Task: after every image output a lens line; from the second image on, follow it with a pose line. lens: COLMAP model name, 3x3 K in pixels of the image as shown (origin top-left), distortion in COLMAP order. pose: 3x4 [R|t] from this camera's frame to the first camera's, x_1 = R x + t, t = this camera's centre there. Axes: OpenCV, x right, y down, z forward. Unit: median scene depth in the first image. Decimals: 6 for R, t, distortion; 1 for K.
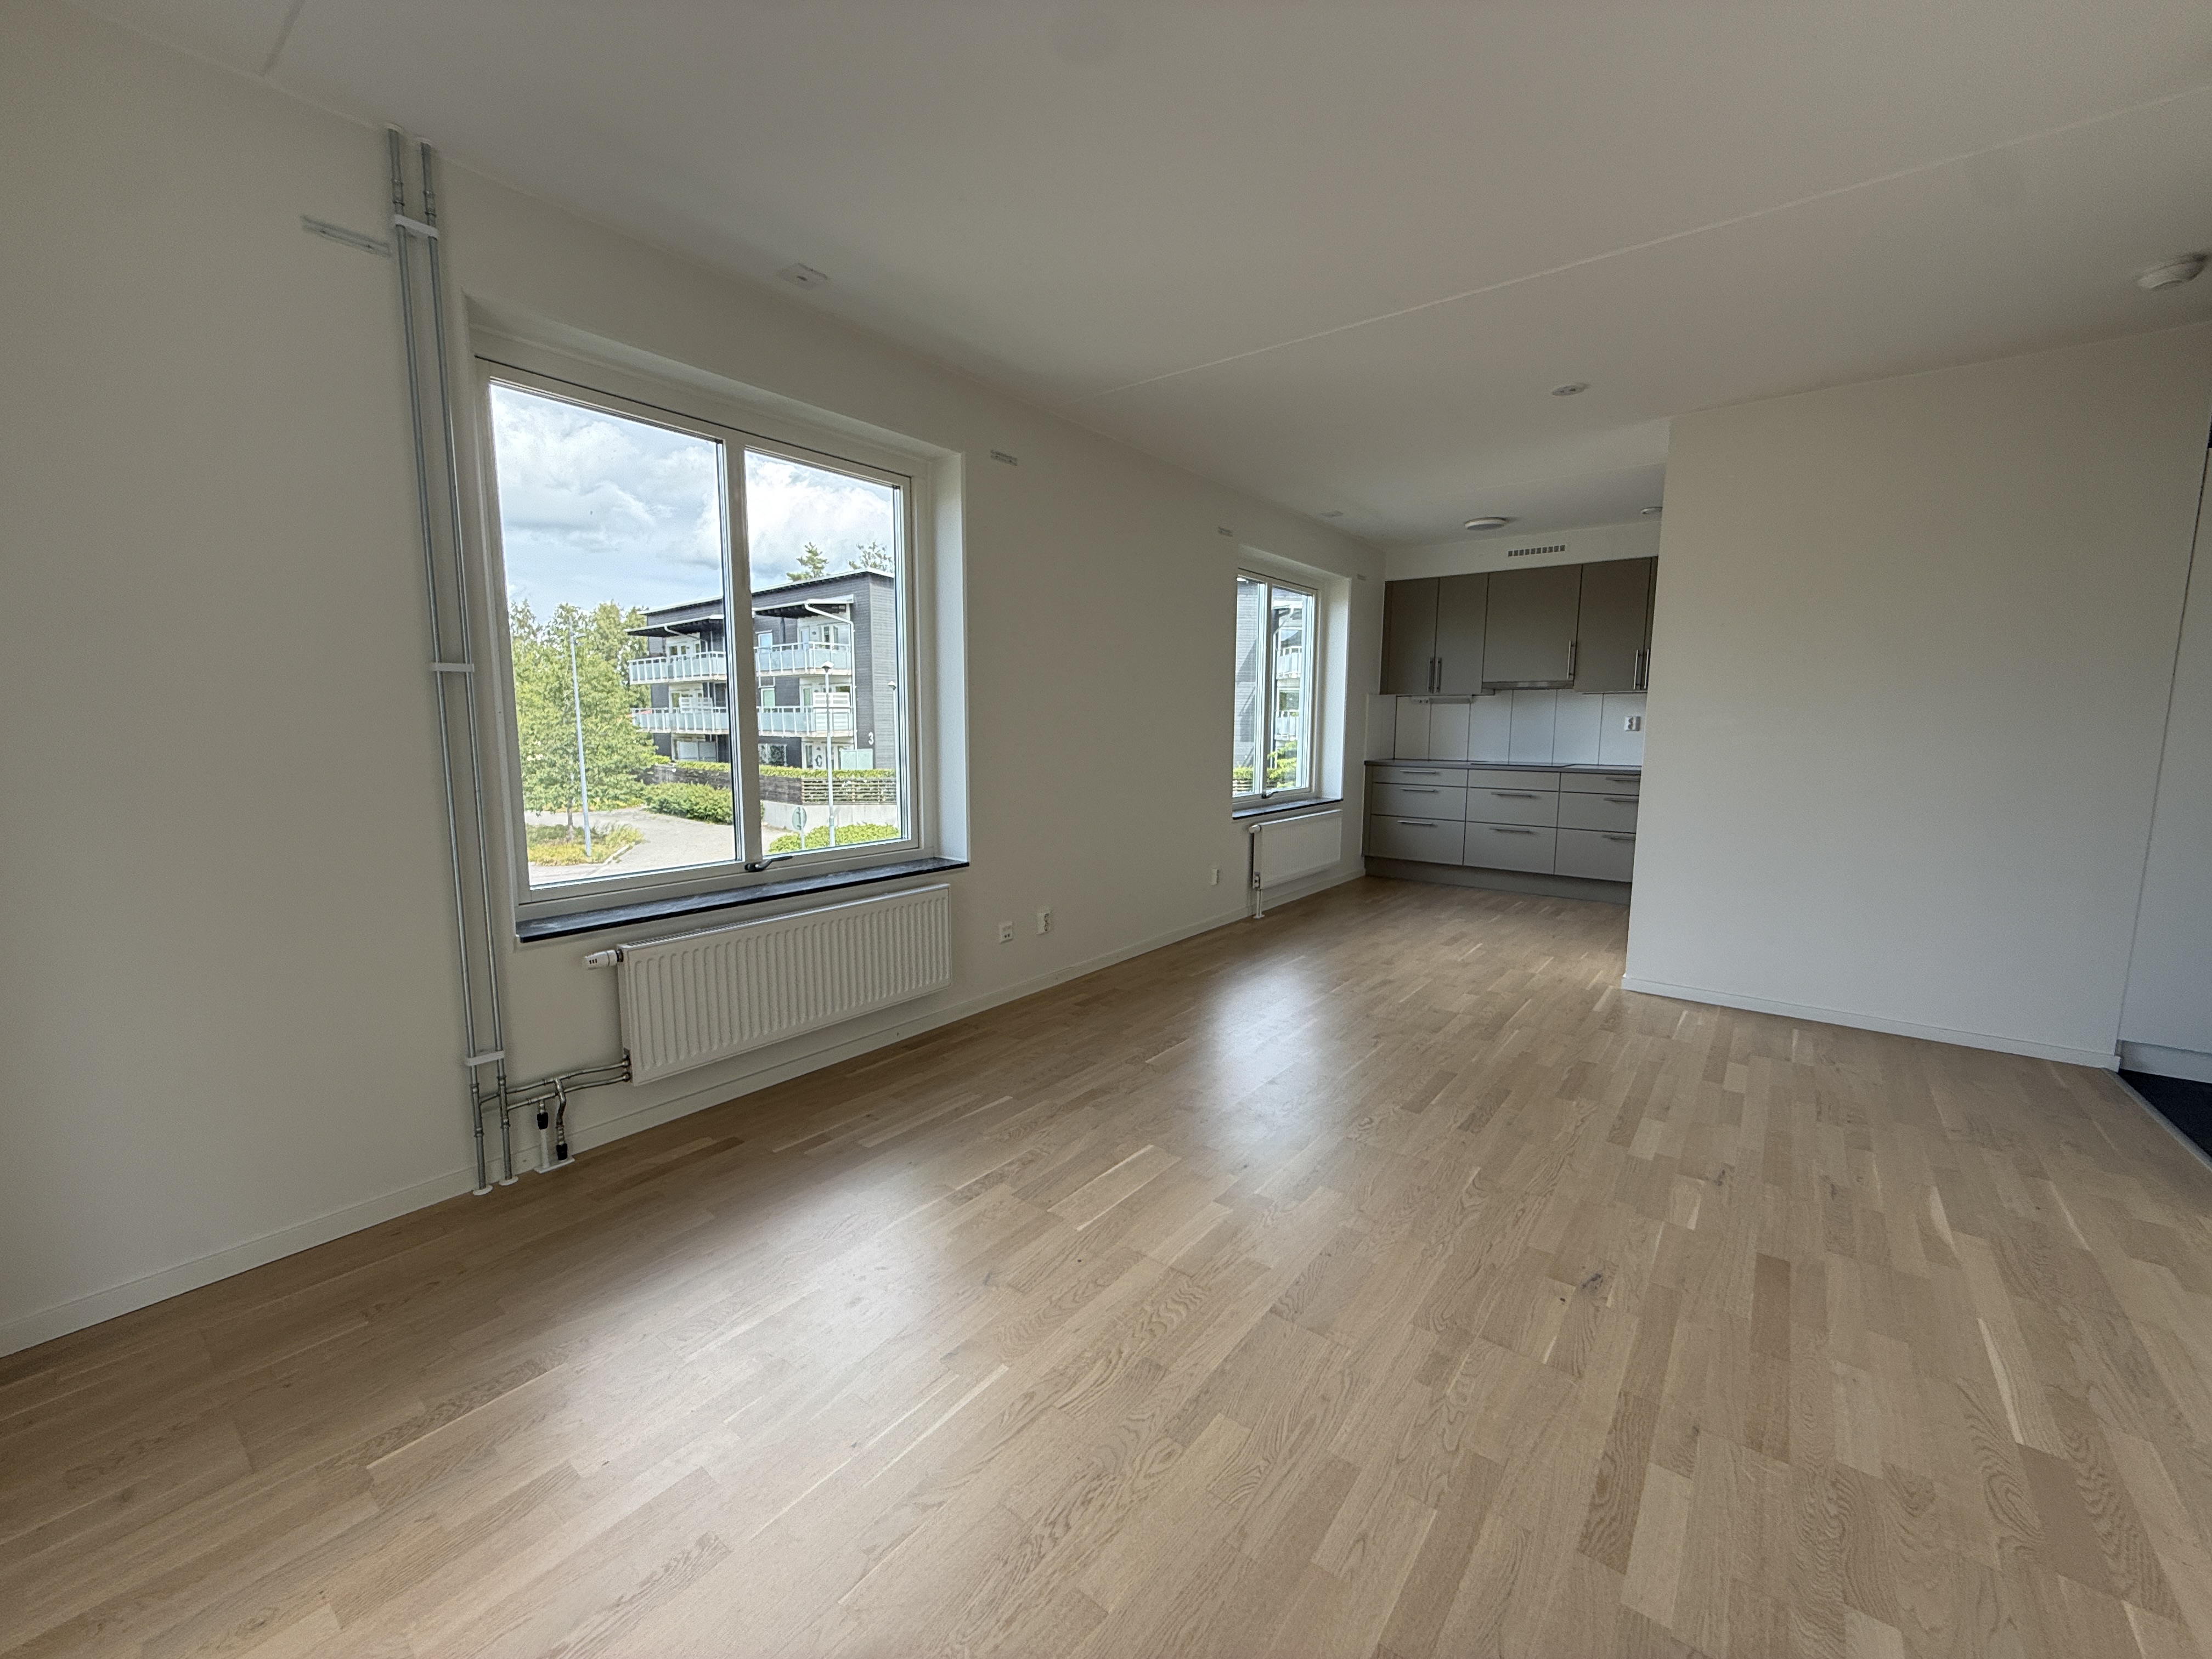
lens RADIAL K [[883.8, 0, 1100.5], [0, 883.8, 831.5], [0, 0, 1]] dist [-0.000625, 0.000763]
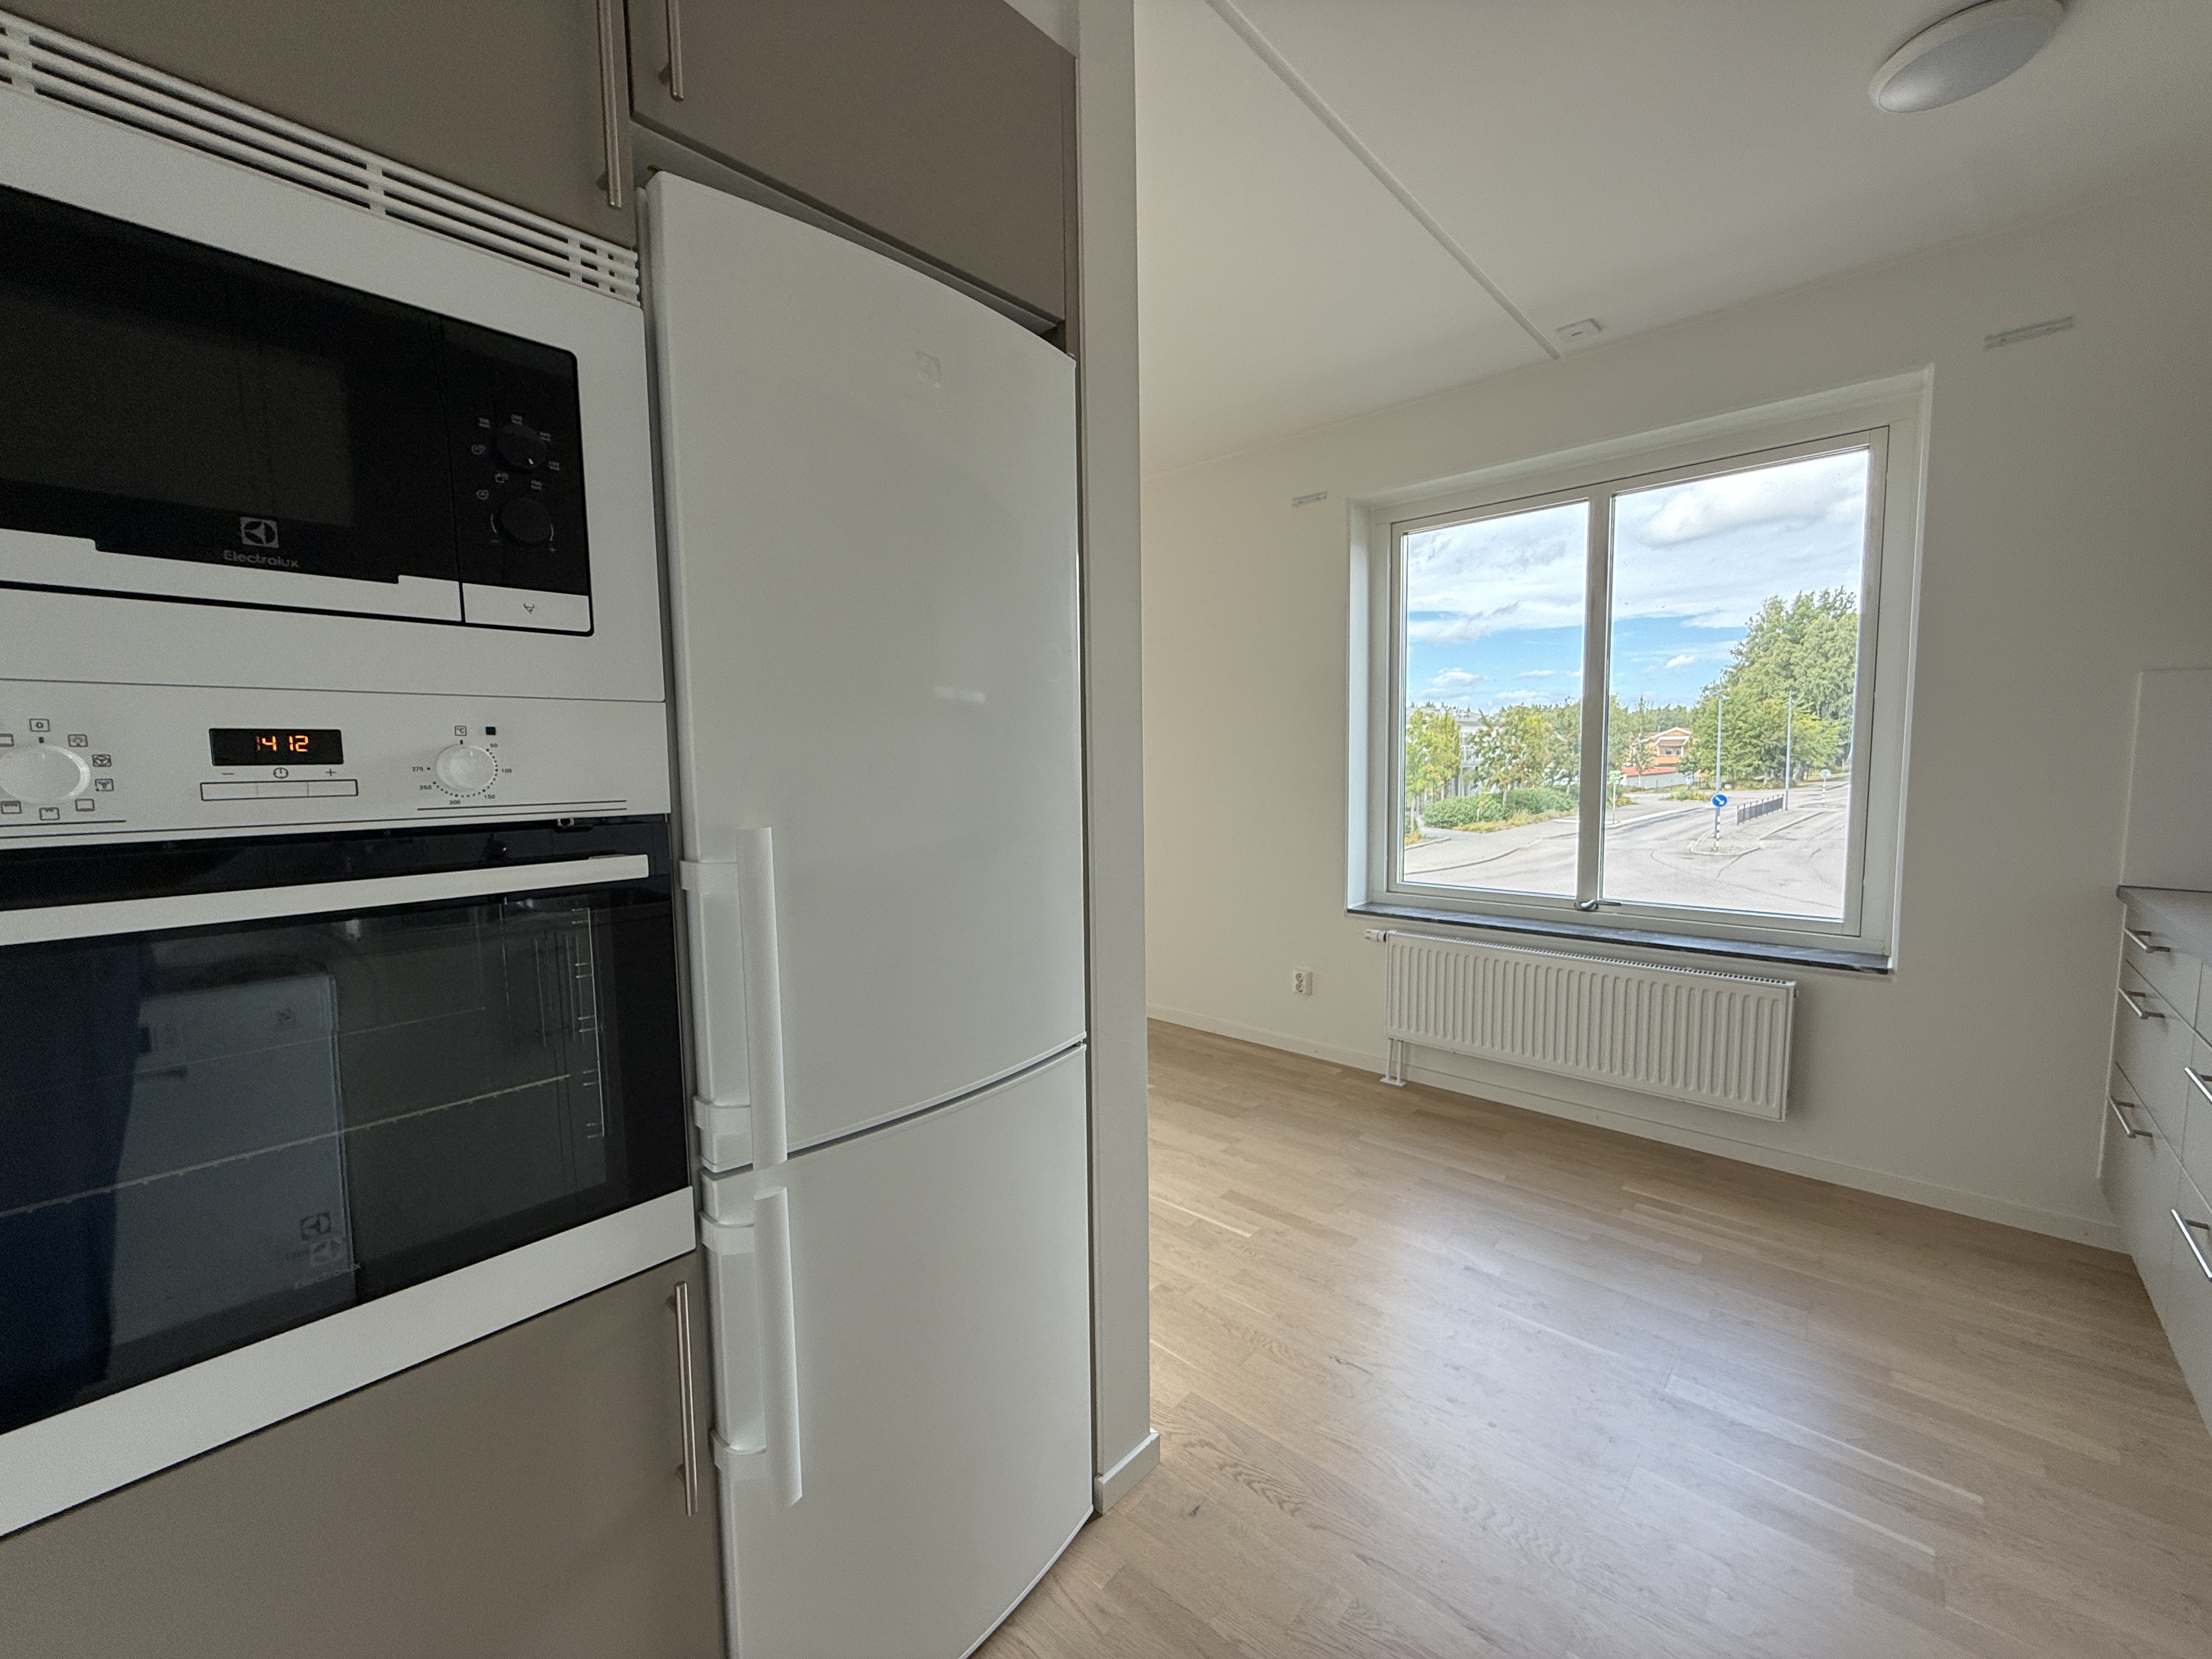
lens RADIAL K [[883.8, 0, 1100.5], [0, 883.8, 831.5], [0, 0, 1]] dist [-0.000625, 0.000763]
pose [[-0.073822, 0.084828, -0.993657, 0.751944], [-0.107287, 0.989918, 0.092479, -0.092157], [0.991484, 0.113434, -0.063977, 0.581761]]
